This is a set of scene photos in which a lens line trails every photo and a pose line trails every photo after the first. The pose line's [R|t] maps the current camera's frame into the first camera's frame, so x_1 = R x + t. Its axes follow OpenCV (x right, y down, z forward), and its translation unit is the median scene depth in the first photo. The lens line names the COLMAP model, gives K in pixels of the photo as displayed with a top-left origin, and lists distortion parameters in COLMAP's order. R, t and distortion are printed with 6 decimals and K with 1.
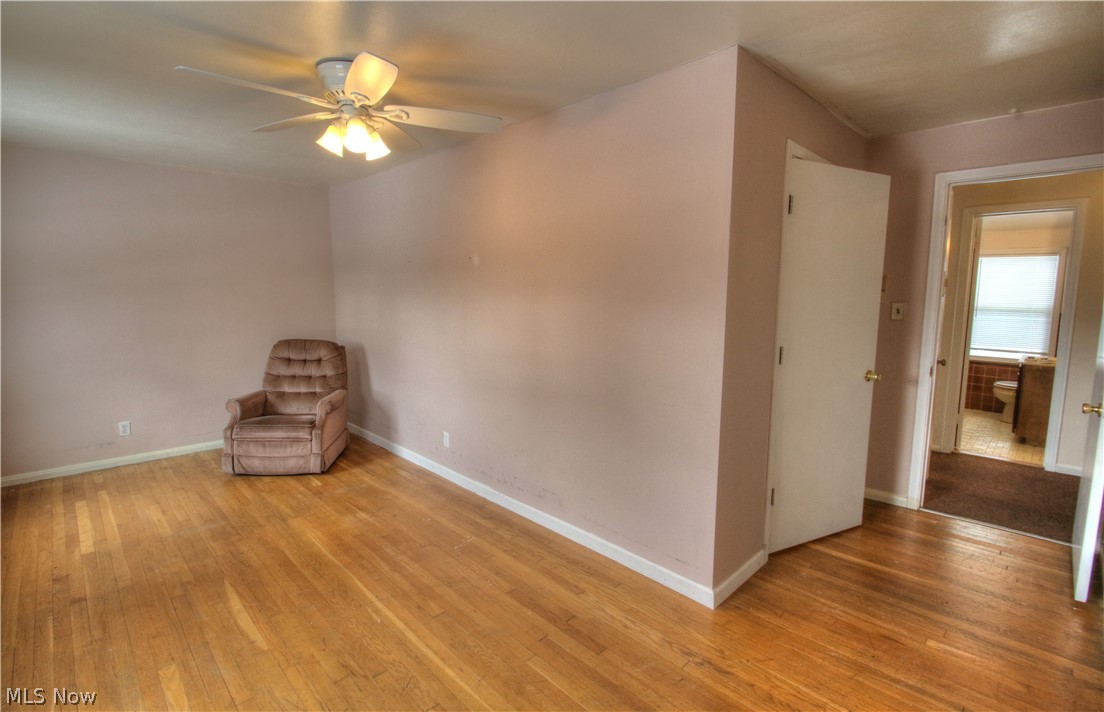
lens RADIAL K [[507.1, 0, 552.5], [0, 507.1, 355.2], [0, 0, 1]] dist [0.000213, 0.000047]
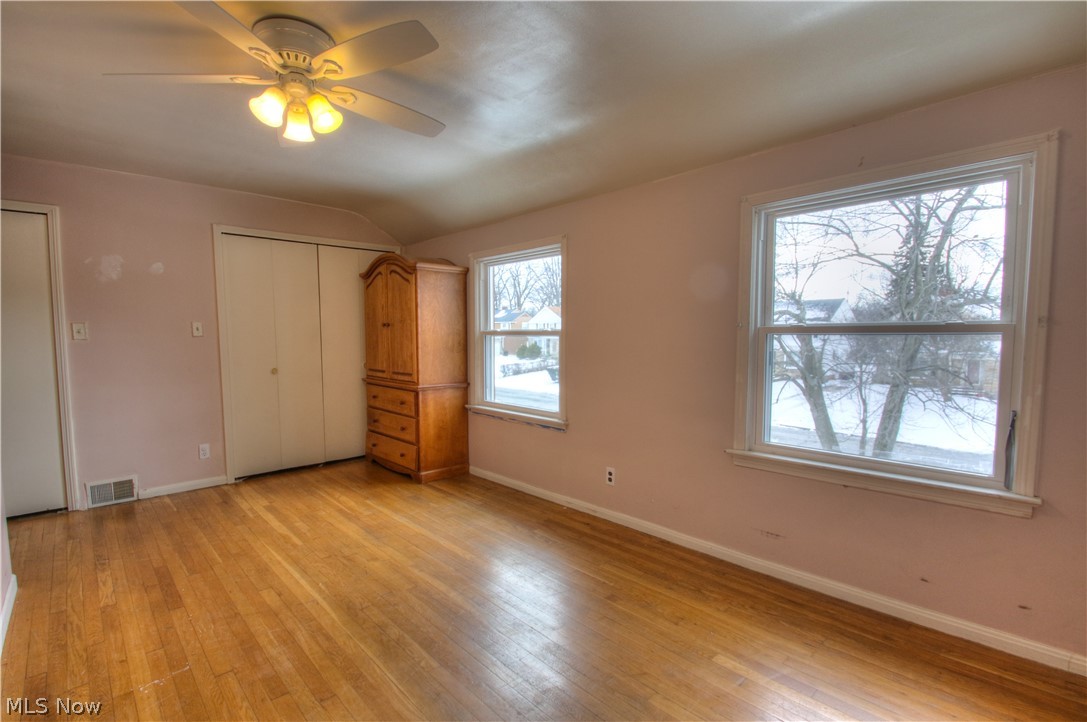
lens RADIAL K [[487.0, 0, 543.7], [0, 487.0, 361.5], [0, 0, 1]] dist [-0.015521, -0.003283]
pose [[-0.999974, 0.006884, 0.002020, -0.790580], [0.007144, 0.981246, 0.192625, -0.160826], [-0.000656, 0.192635, -0.981270, 1.831313]]
